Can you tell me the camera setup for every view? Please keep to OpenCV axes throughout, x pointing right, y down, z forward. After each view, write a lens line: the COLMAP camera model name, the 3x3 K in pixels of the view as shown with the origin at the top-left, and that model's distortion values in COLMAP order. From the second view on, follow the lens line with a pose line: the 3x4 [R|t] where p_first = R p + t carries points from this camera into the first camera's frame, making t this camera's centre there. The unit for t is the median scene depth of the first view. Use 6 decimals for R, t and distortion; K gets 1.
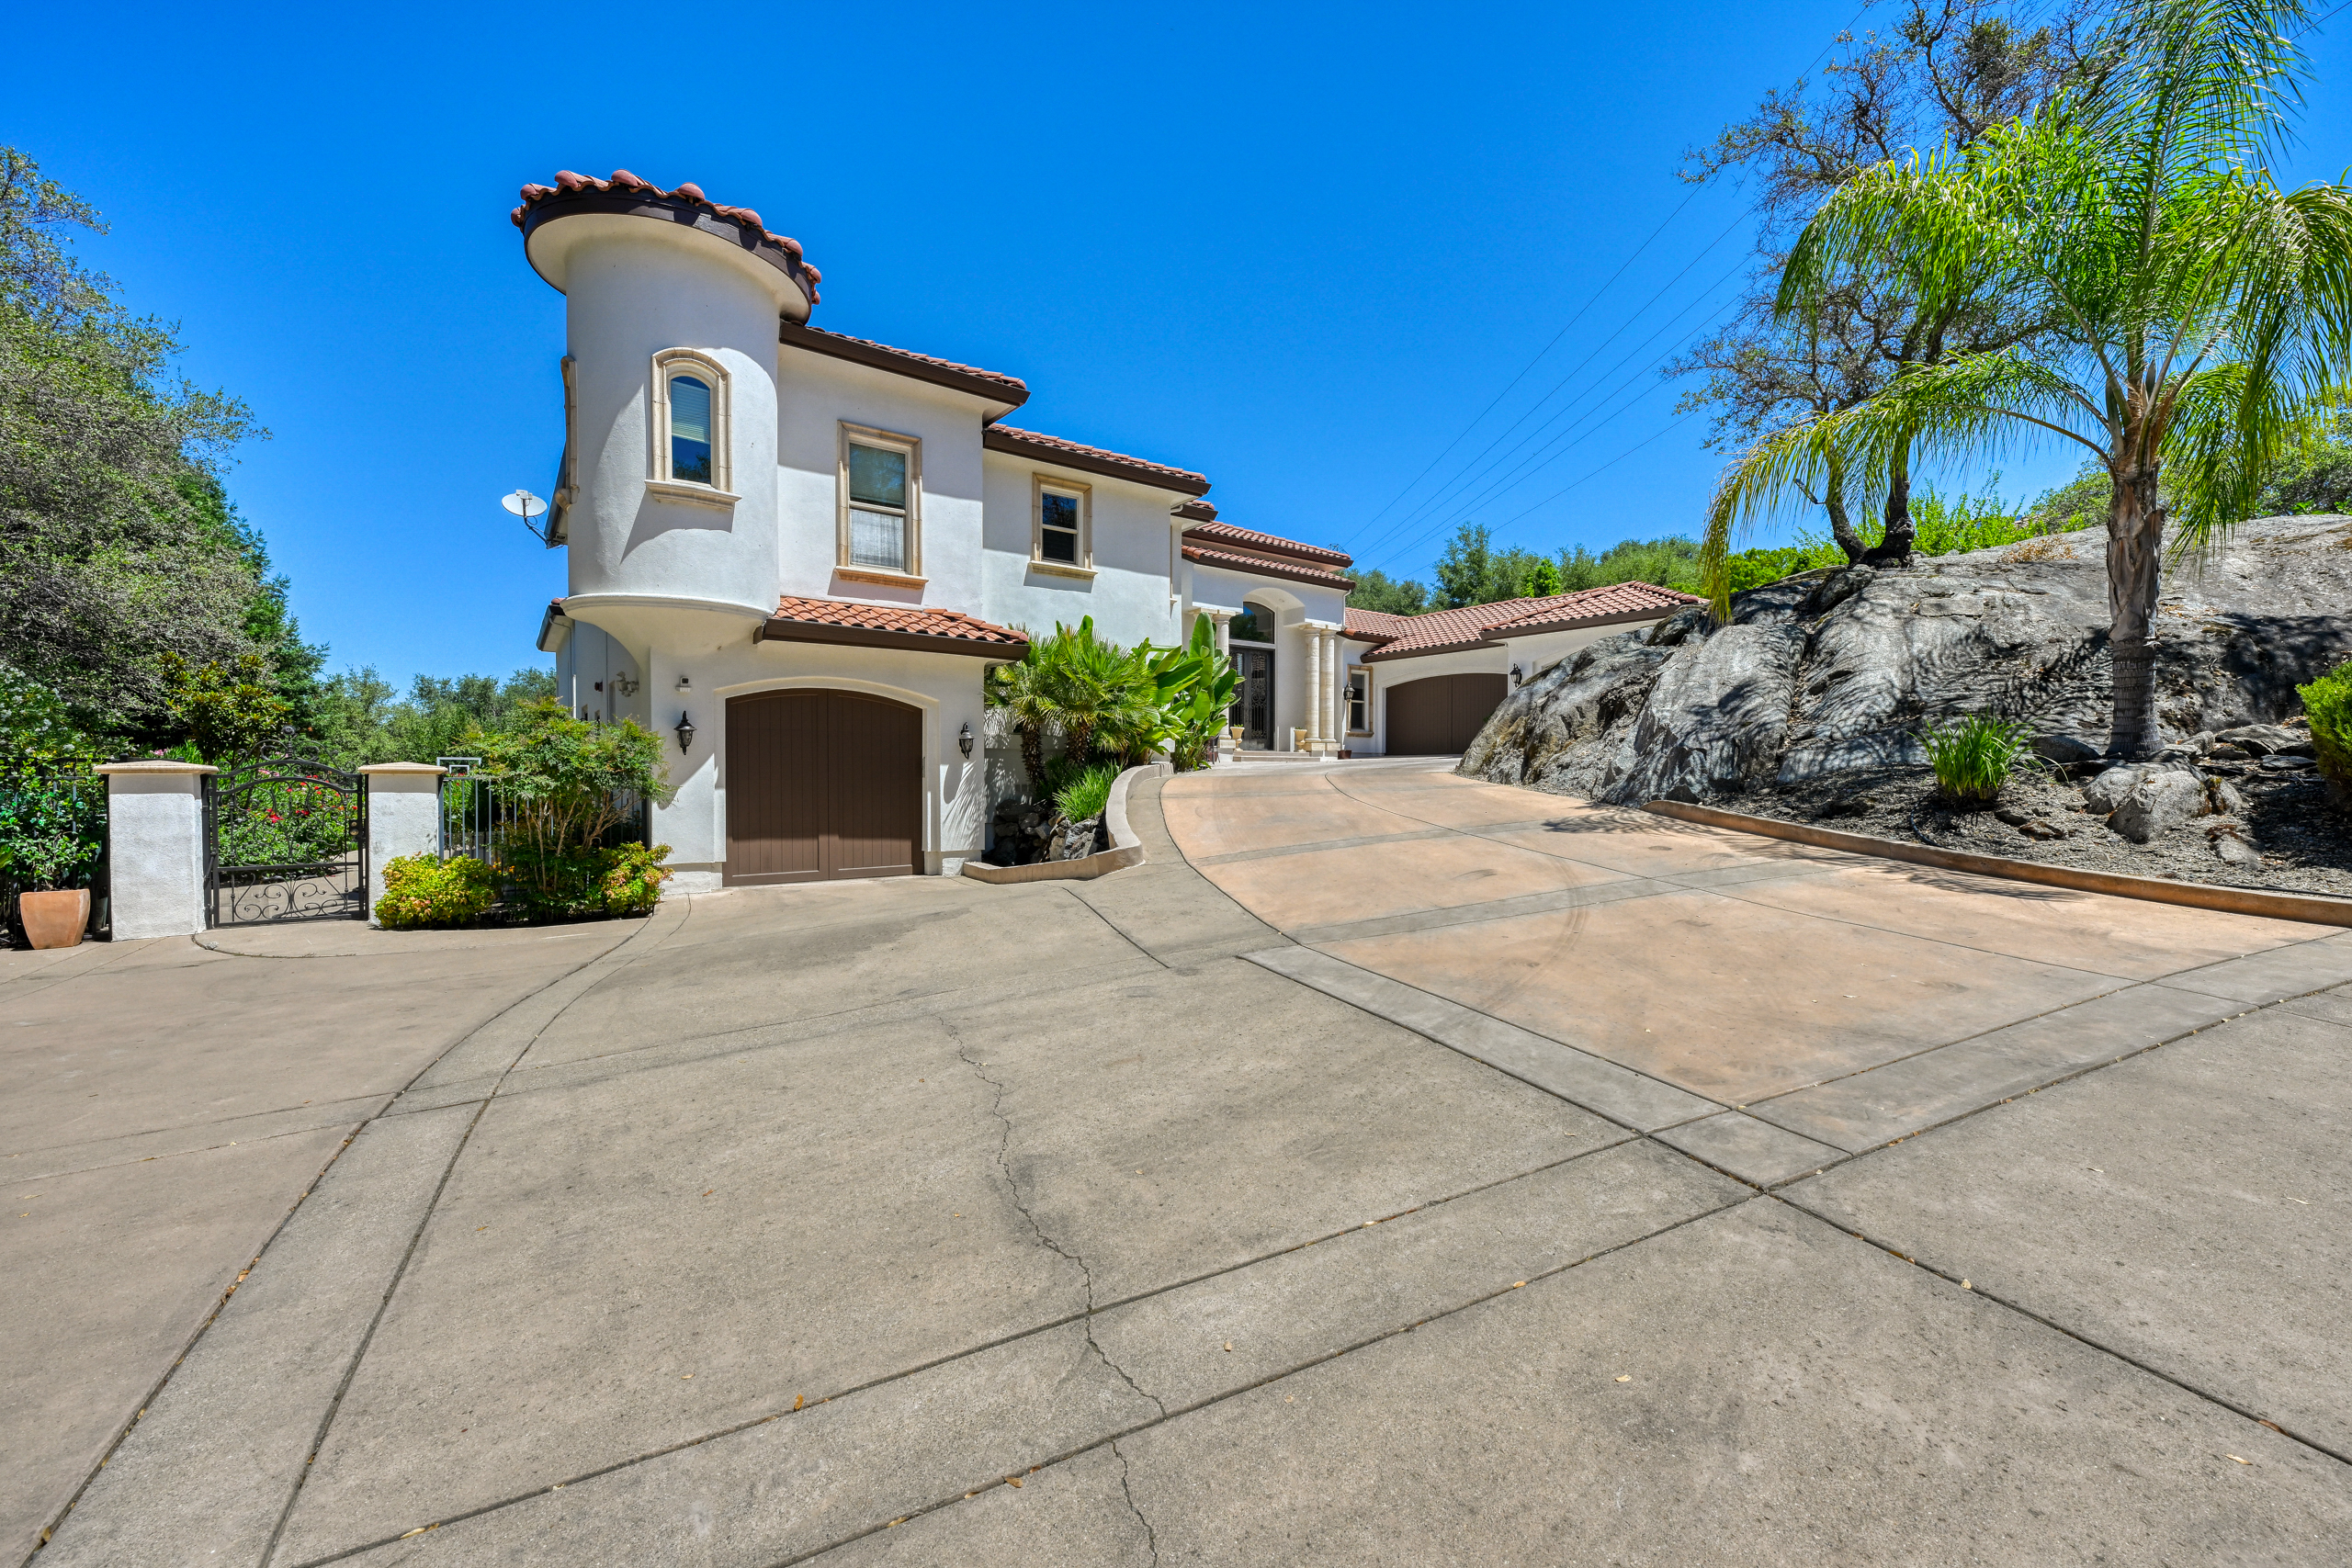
lens RADIAL K [[927.4, 0, 1184.2], [0, 927.4, 788.6], [0, 0, 1]] dist [-0.001391, 0.000196]
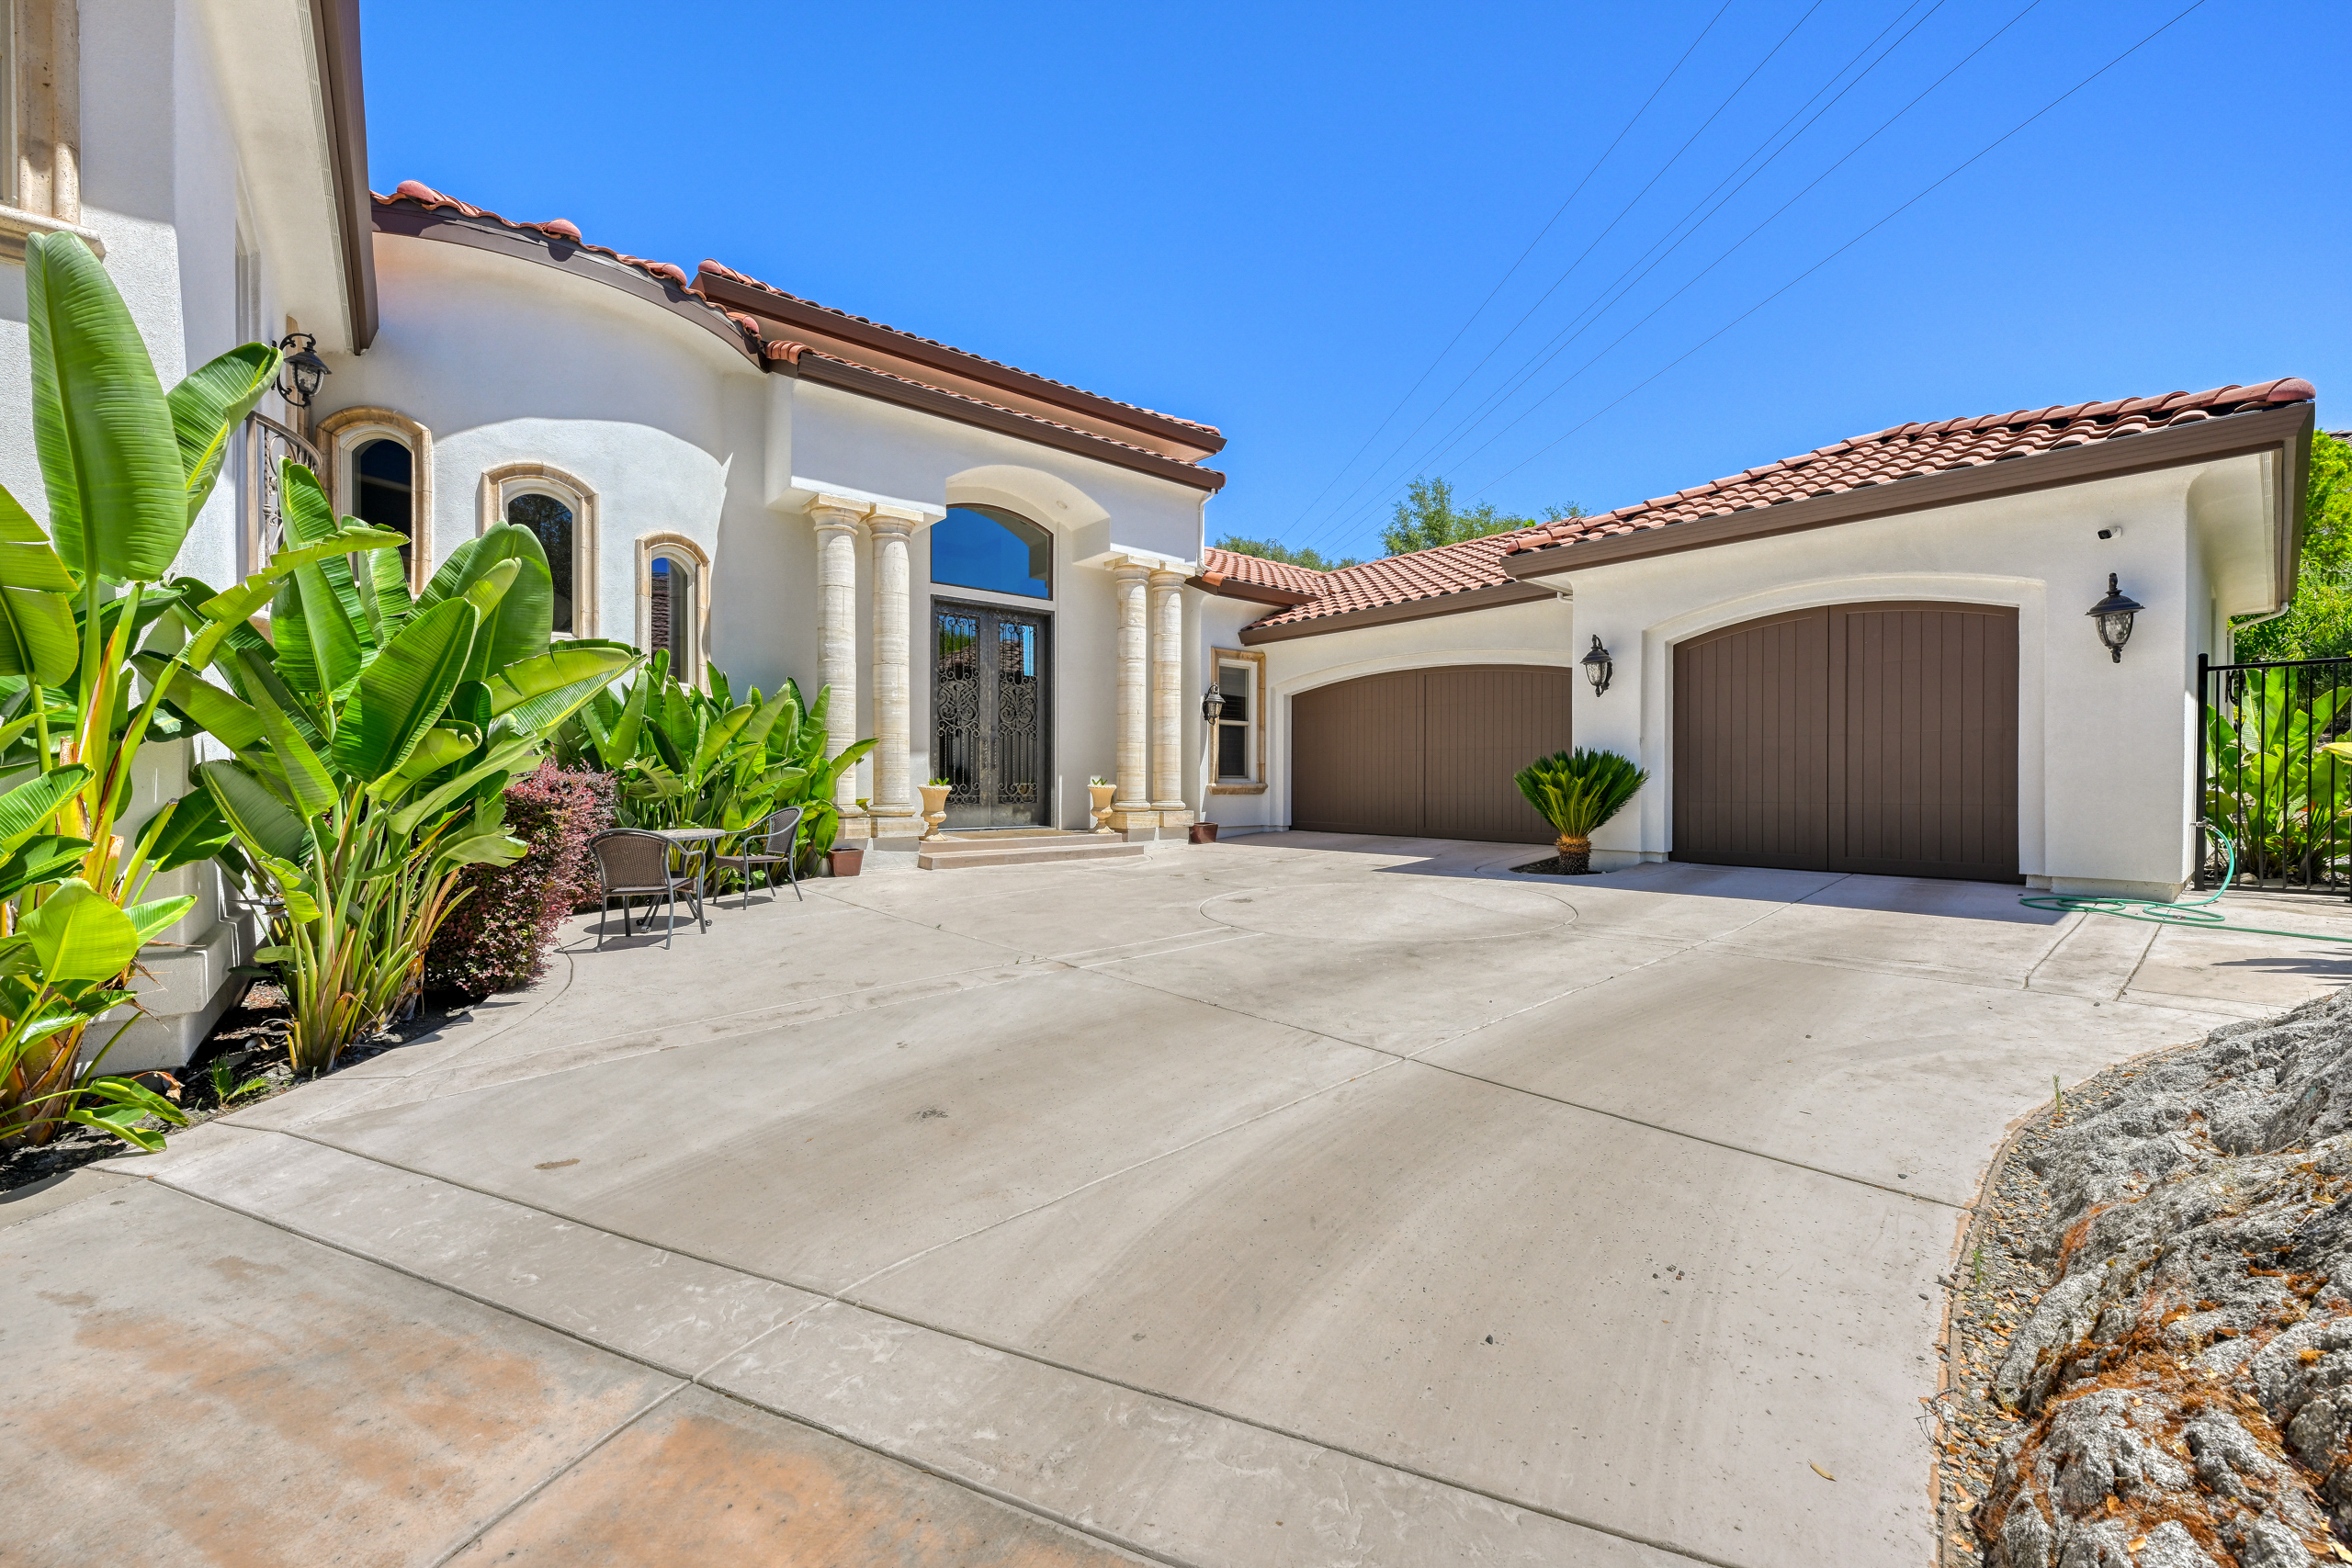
lens RADIAL K [[927.4, 0, 1184.2], [0, 927.4, 788.6], [0, 0, 1]] dist [-0.001391, 0.000196]
pose [[0.998298, -0.000766, 0.058308, 0.168530], [0.000764, 1.000000, 0.000060, -0.075121], [-0.058308, -0.000015, 0.998299, 0.650444]]
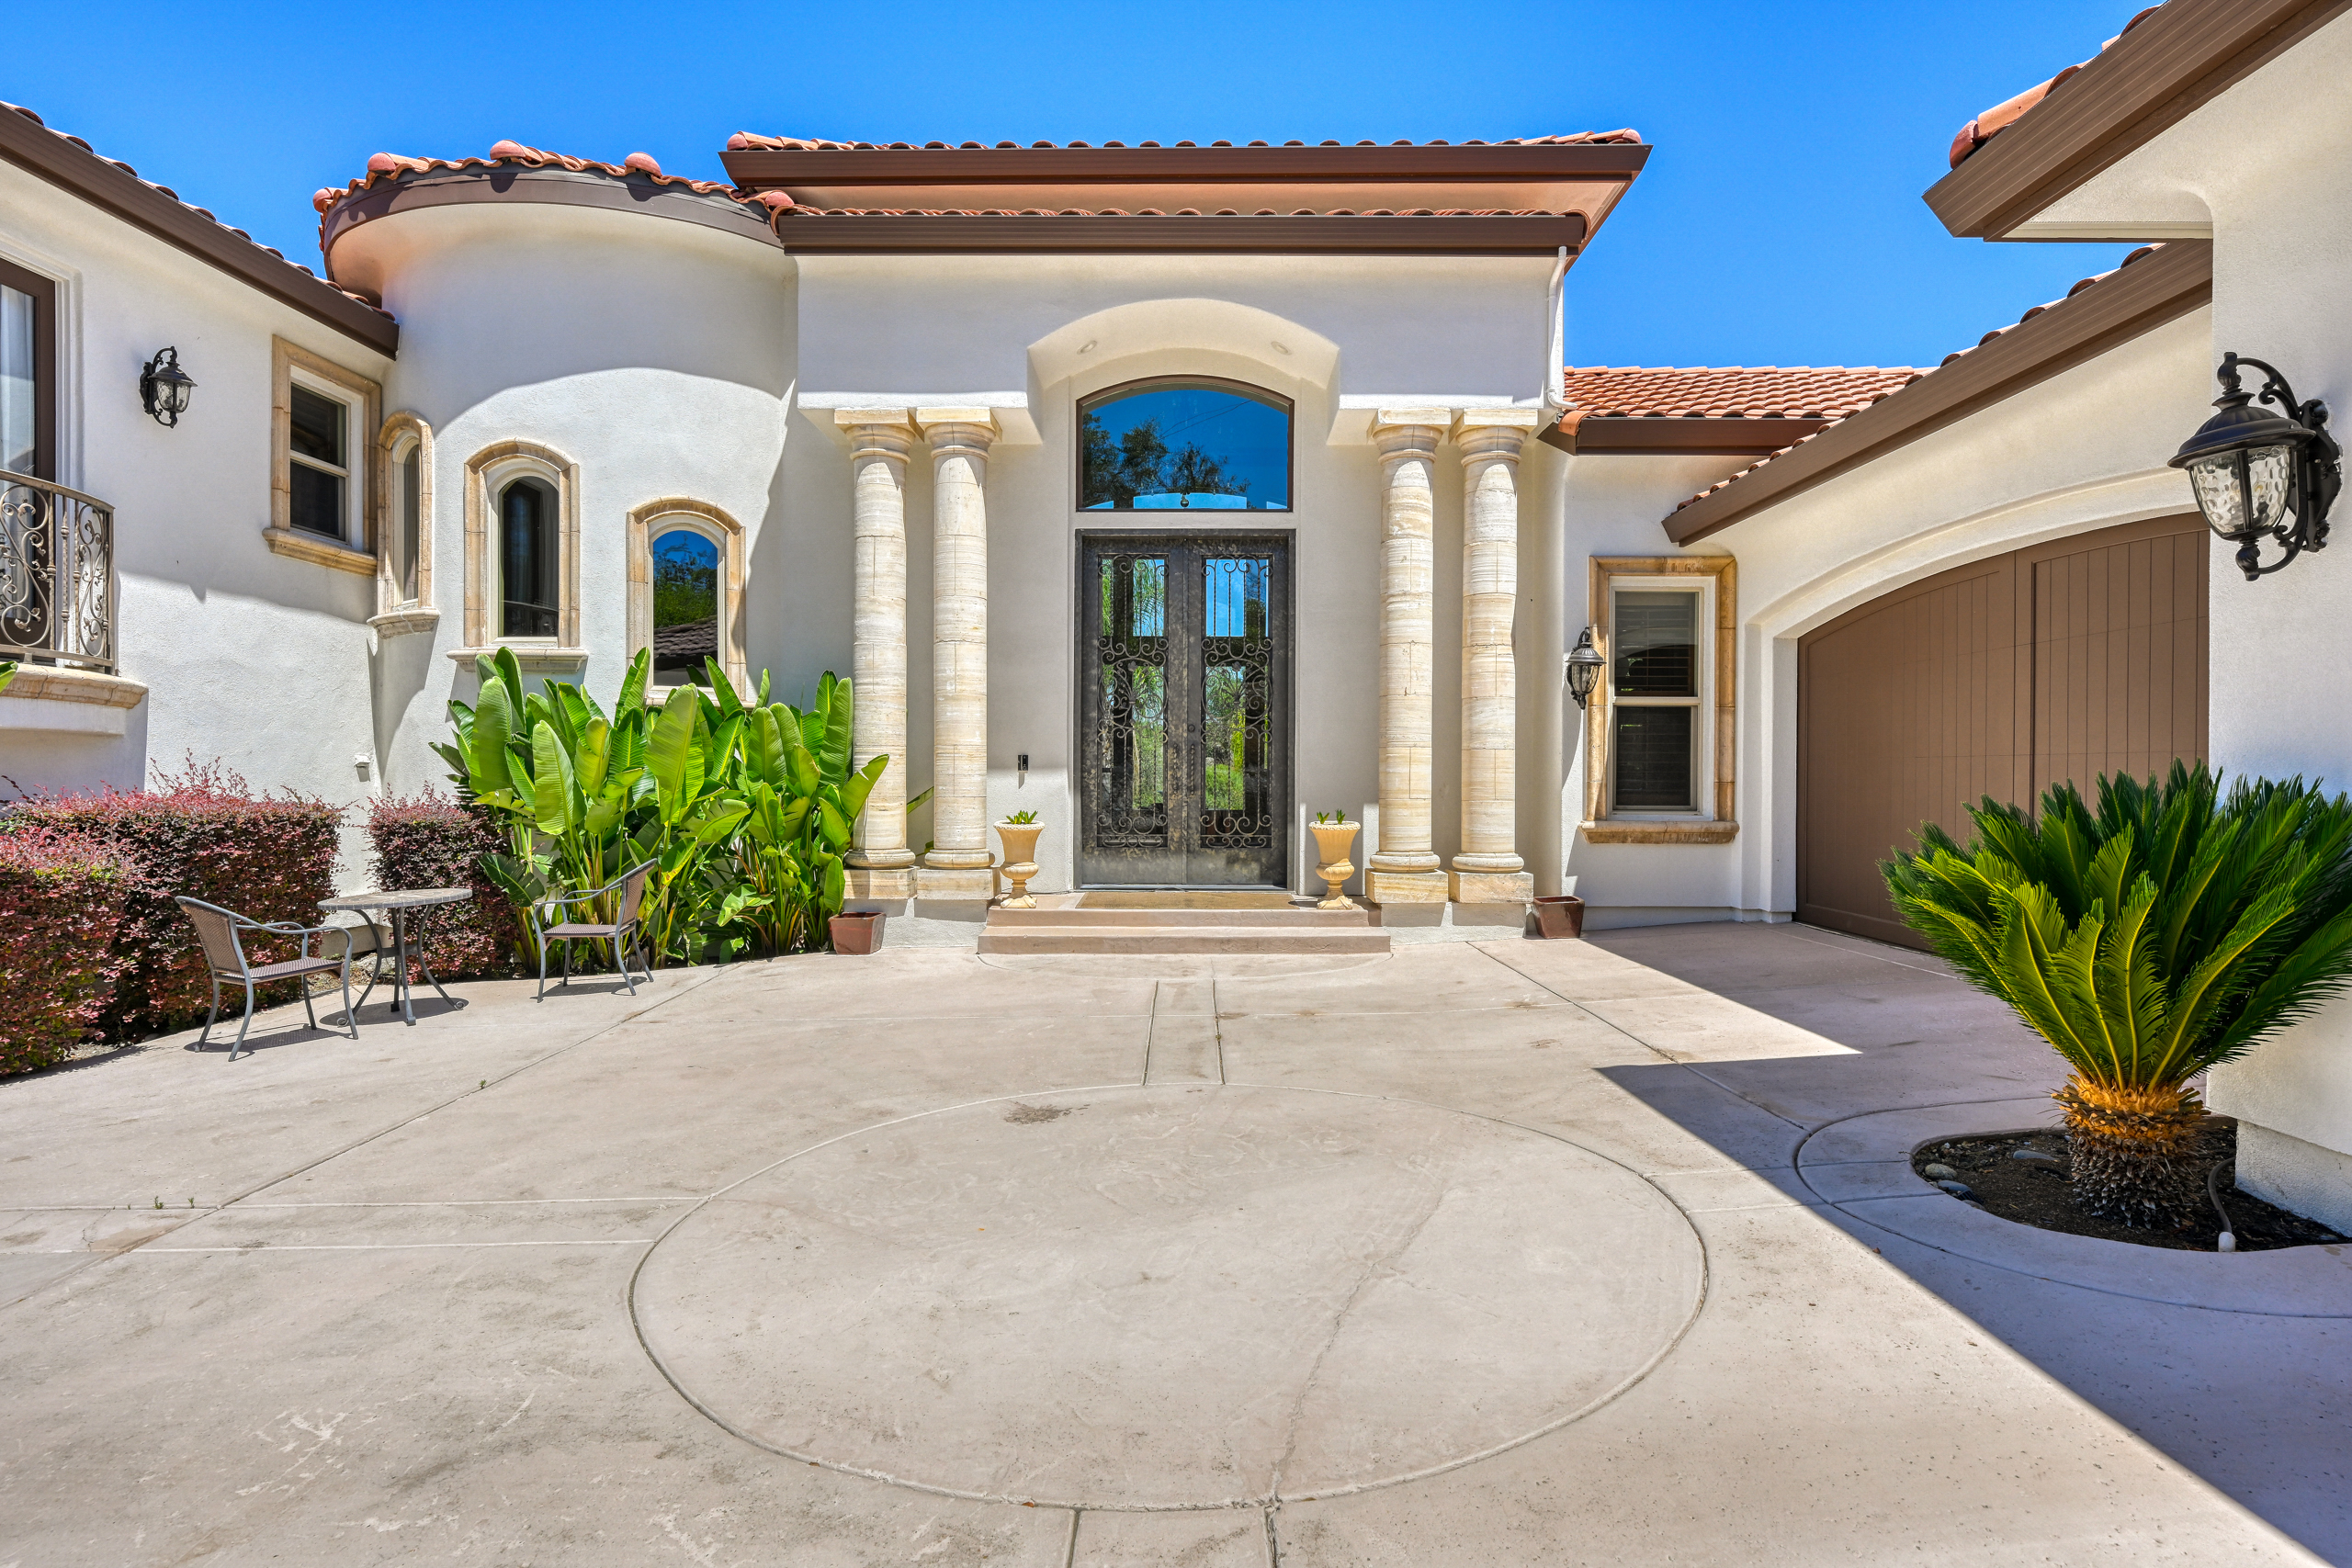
lens RADIAL K [[1196.0, 0, 1176.0], [0, 1196.0, 784.0], [0, 0, 1]] dist [0.000738, 0.000800]
pose [[0.792472, 0.004063, -0.609894, 0.358770], [-0.006637, 0.999976, -0.001962, -0.089477], [0.609872, 0.005602, 0.792480, 0.852275]]
